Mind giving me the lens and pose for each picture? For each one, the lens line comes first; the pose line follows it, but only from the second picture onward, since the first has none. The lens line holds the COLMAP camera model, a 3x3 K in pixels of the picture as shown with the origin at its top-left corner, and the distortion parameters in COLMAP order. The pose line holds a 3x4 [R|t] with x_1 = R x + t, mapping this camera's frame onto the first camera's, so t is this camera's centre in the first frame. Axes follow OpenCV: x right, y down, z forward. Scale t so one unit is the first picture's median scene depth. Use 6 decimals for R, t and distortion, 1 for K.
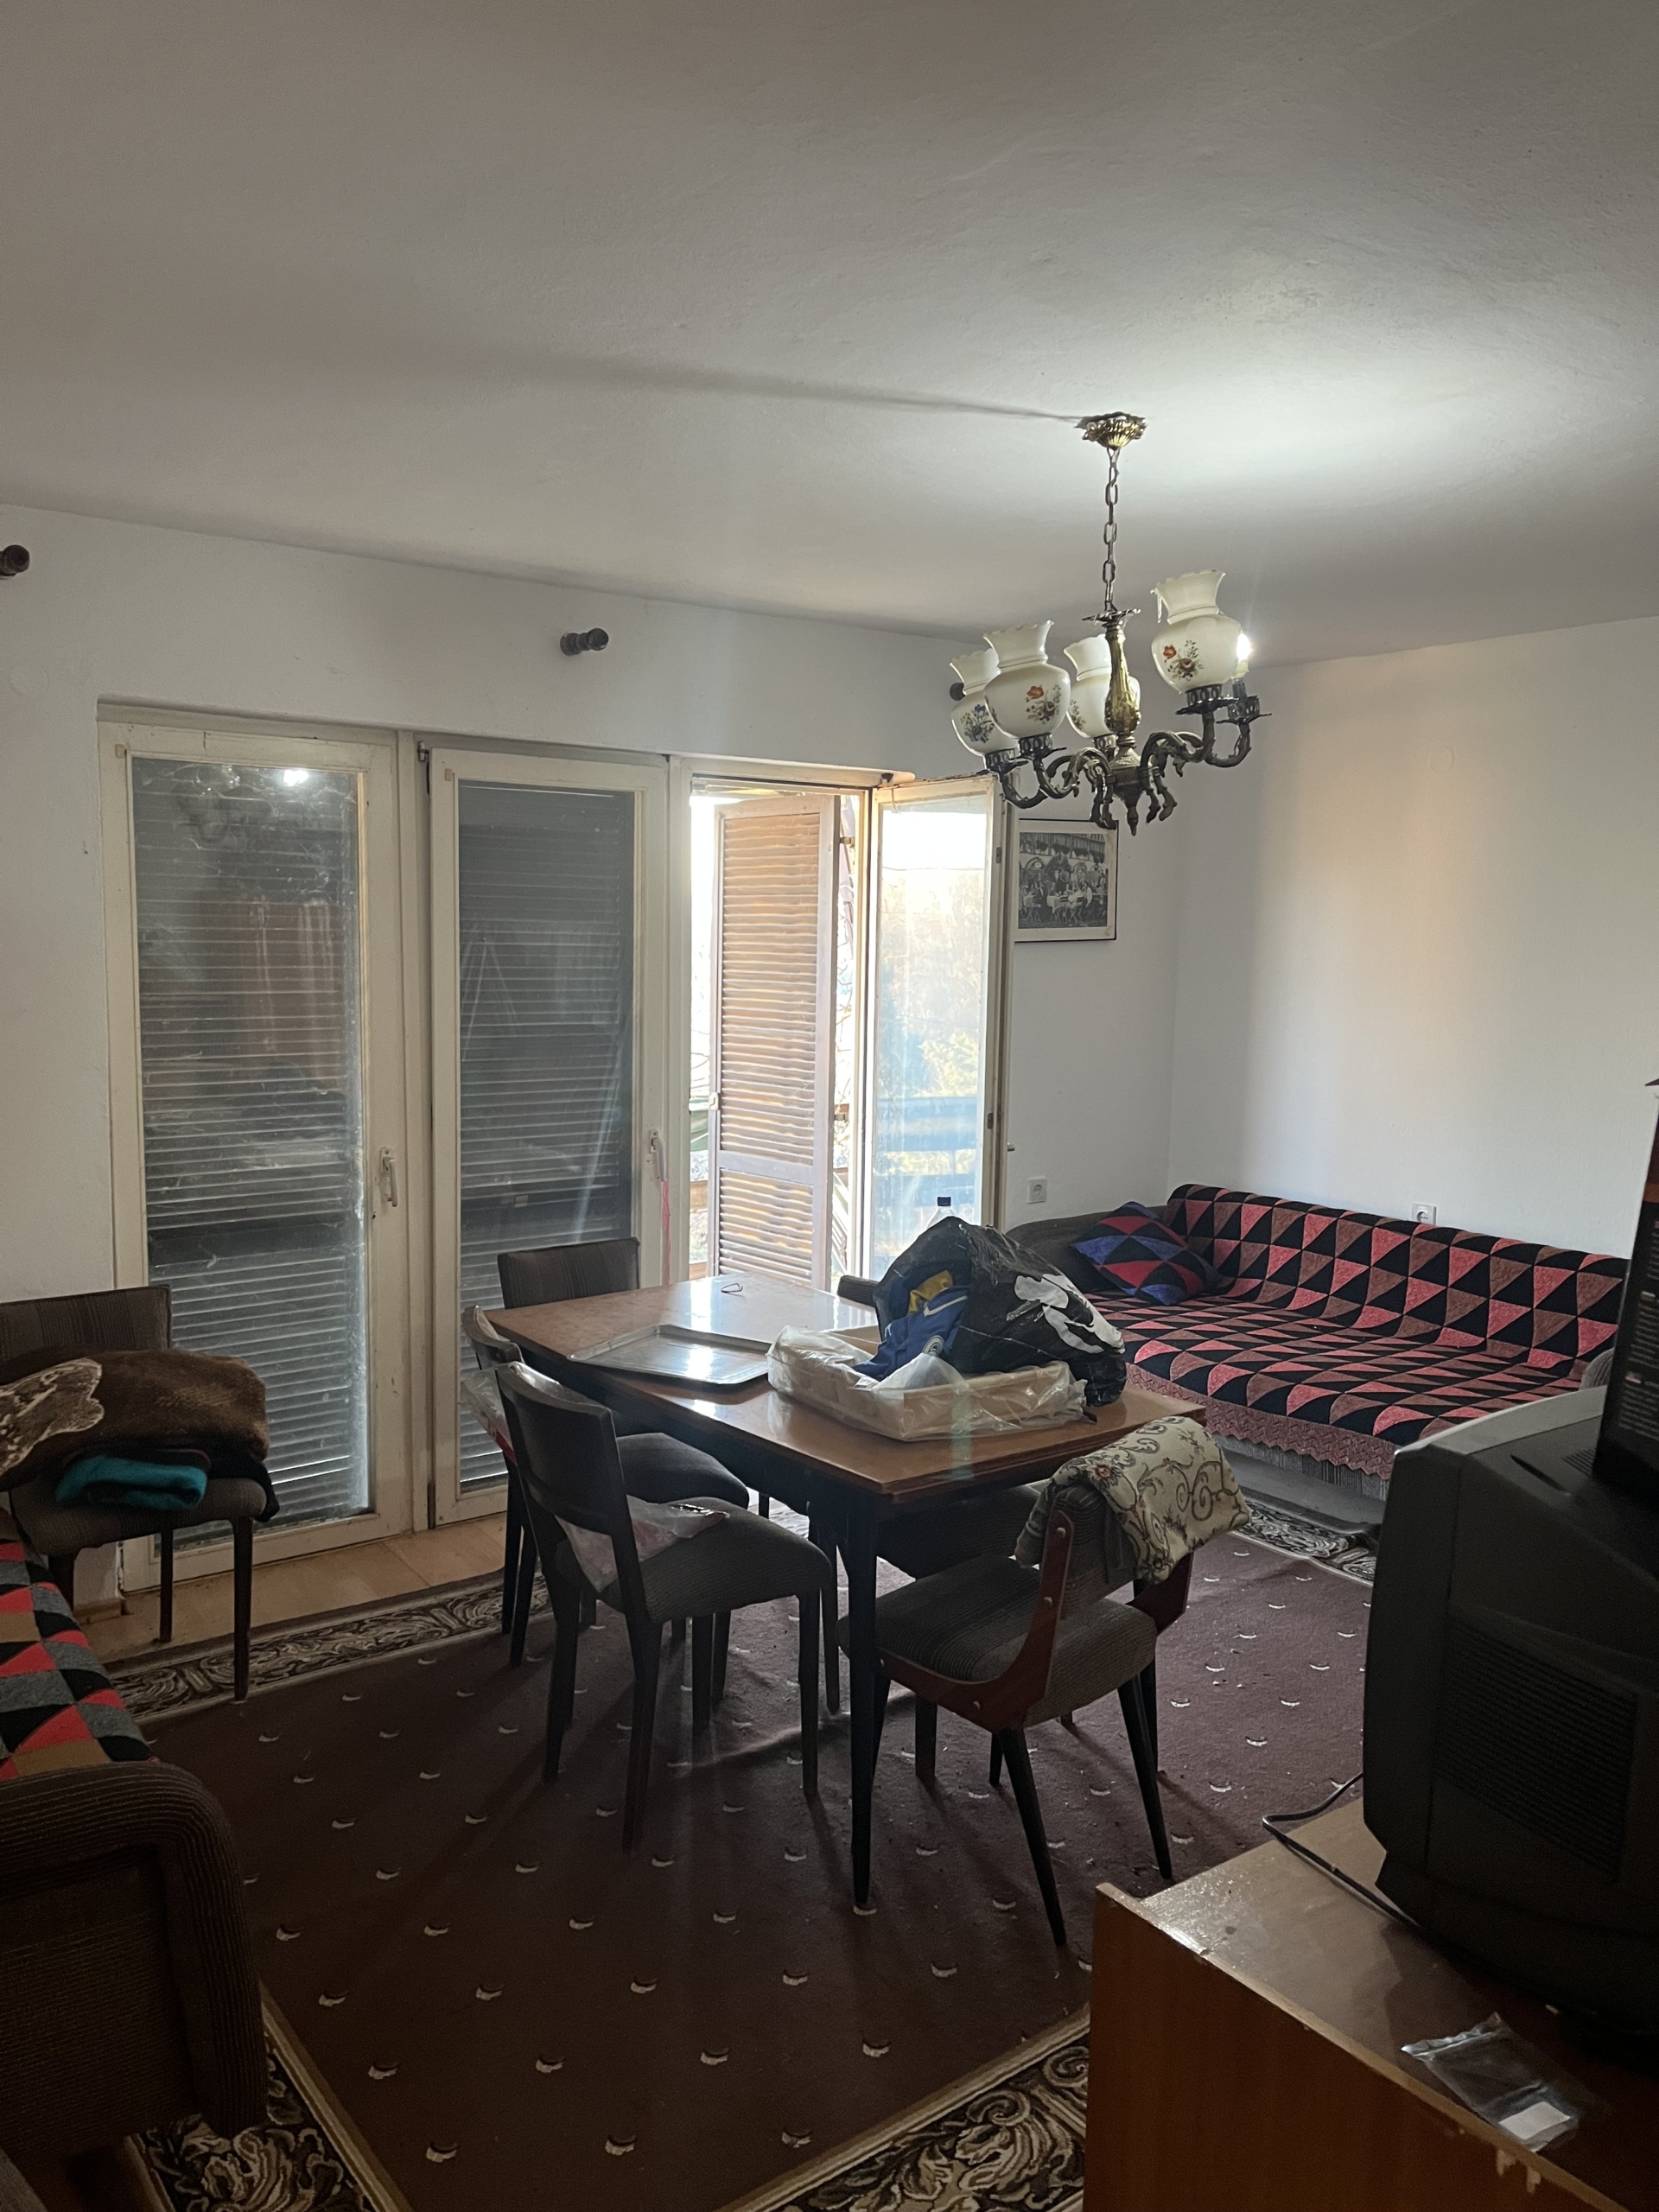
lens RADIAL K [[1657.1, 0, 816.5], [0, 1657.1, 1117.7], [0, 0, 1]] dist [0.088850, -0.117370]
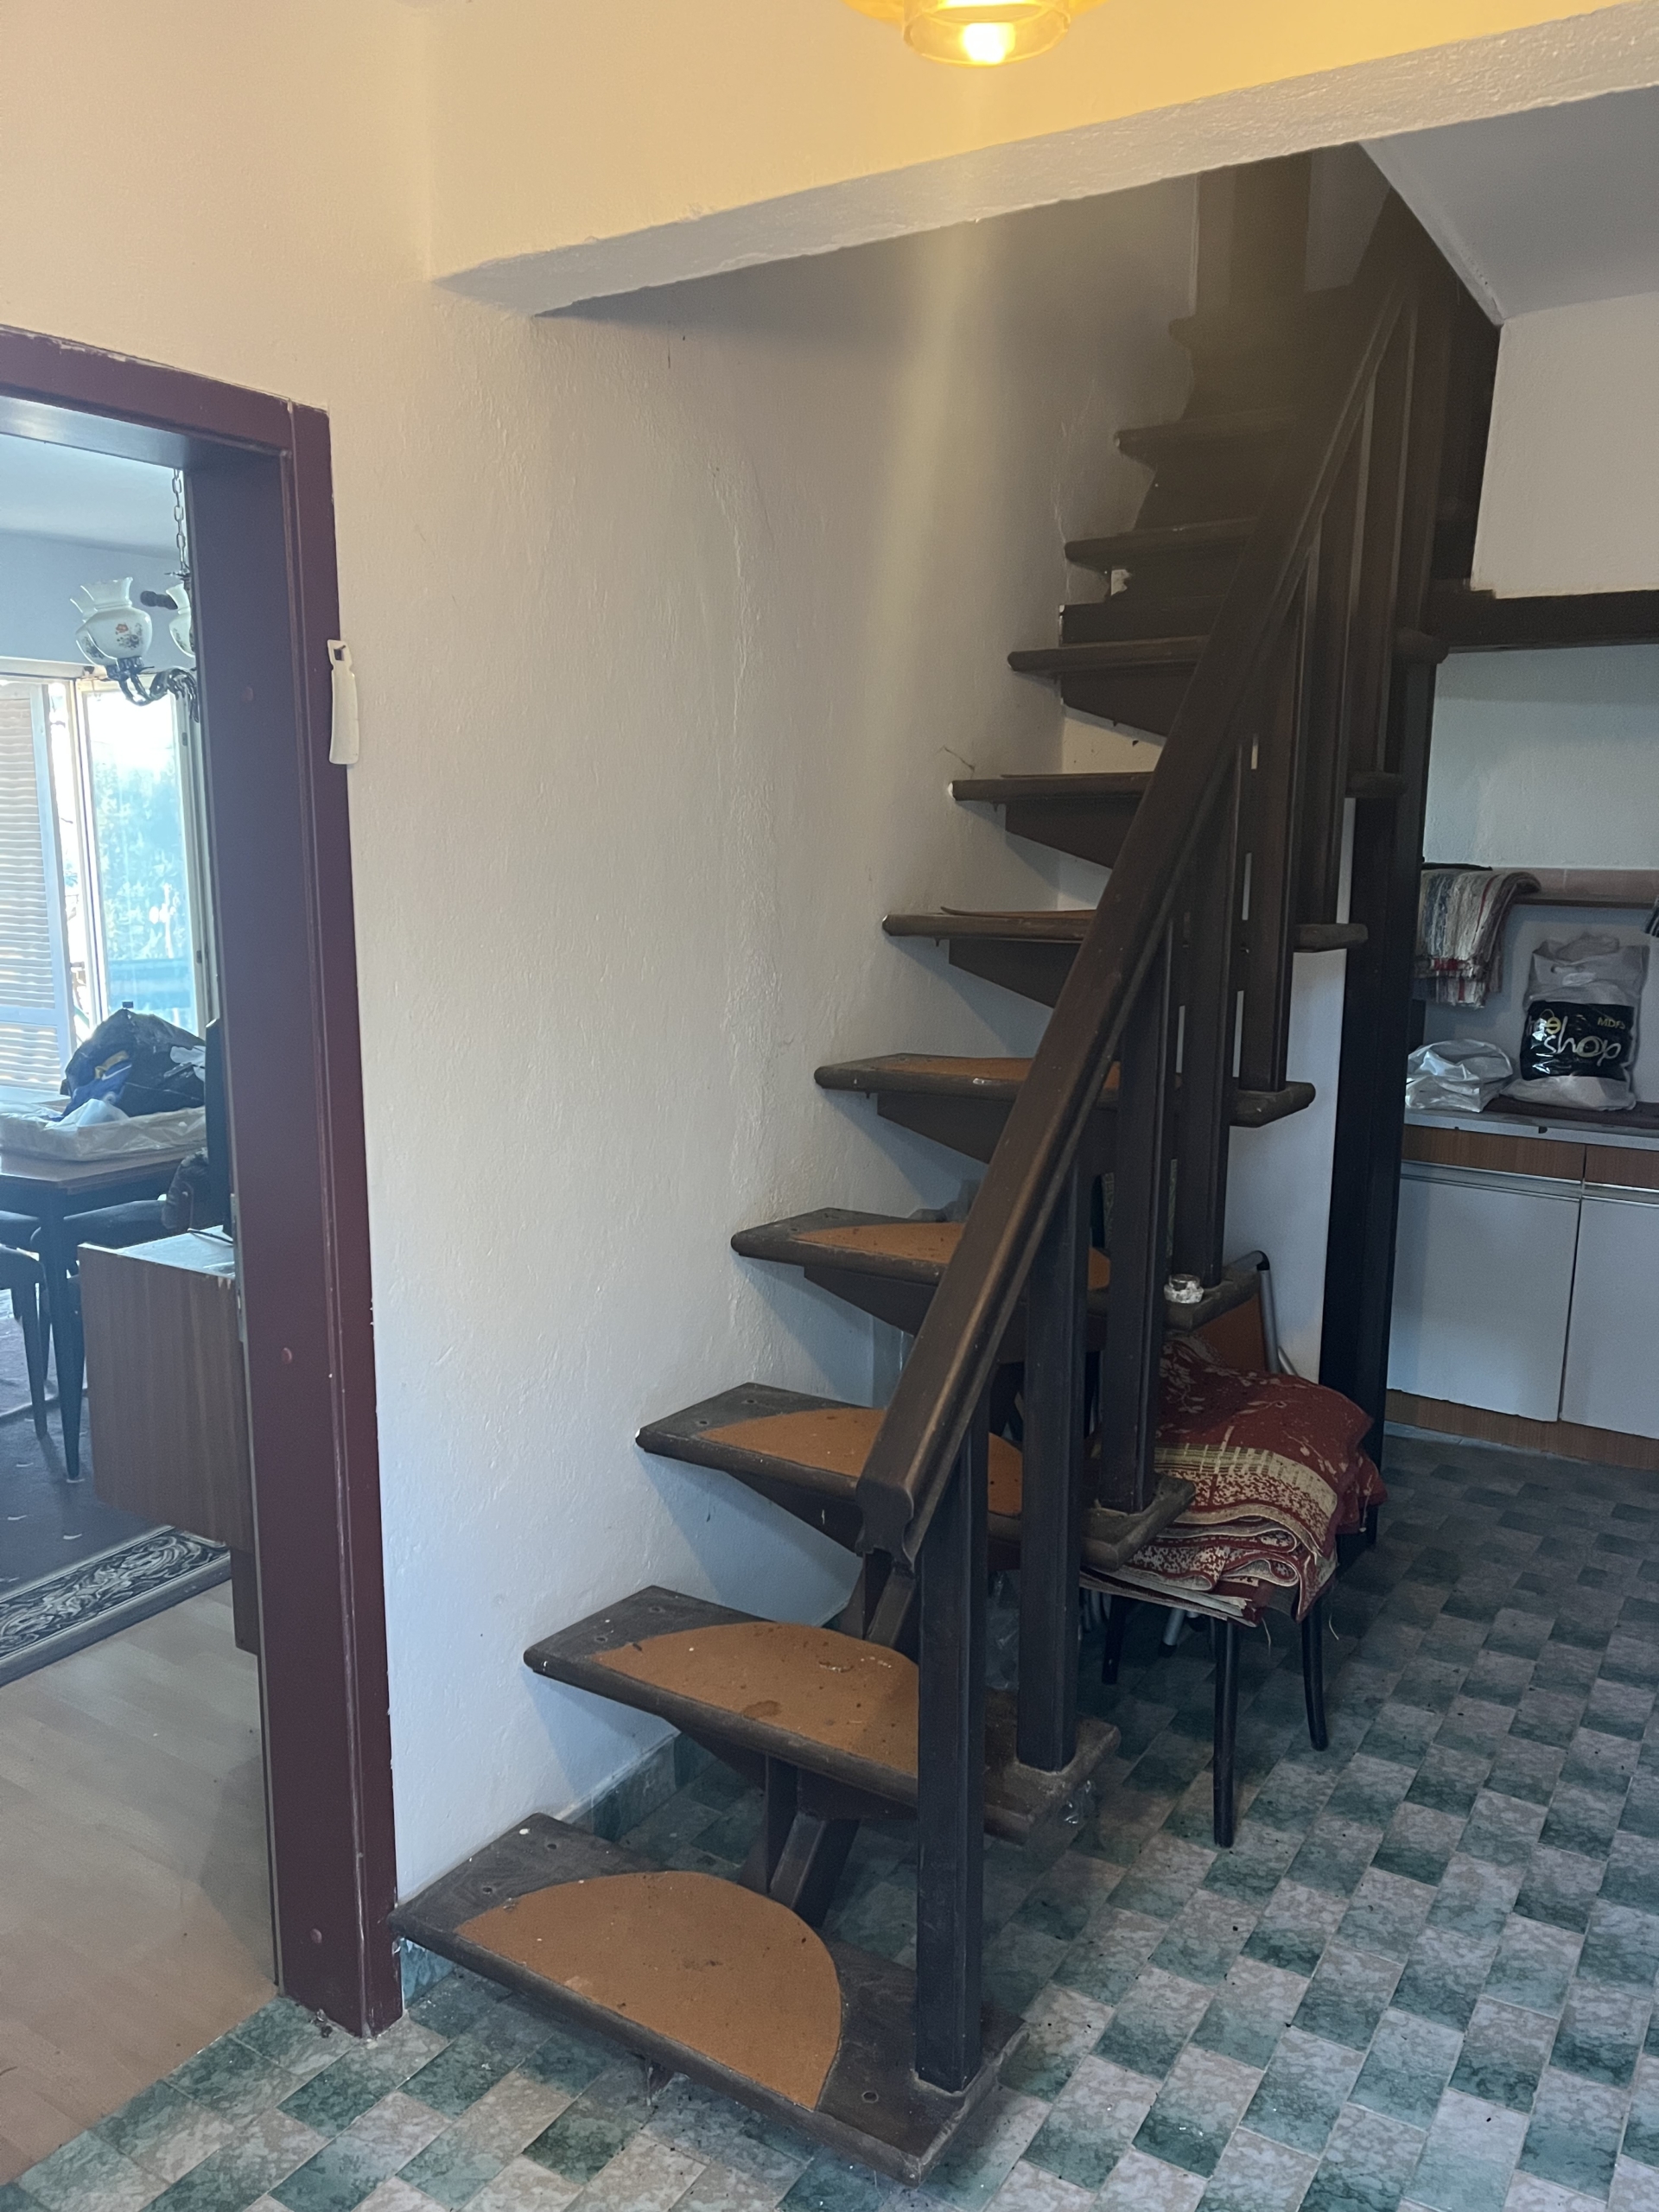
lens RADIAL K [[1657.1, 0, 816.5], [0, 1657.1, 1117.7], [0, 0, 1]] dist [0.088850, -0.117370]
pose [[0.928992, -0.074983, 0.362424, 0.110475], [0.050061, 0.995720, 0.077688, 0.073473], [-0.366698, -0.054028, 0.928770, -0.516055]]
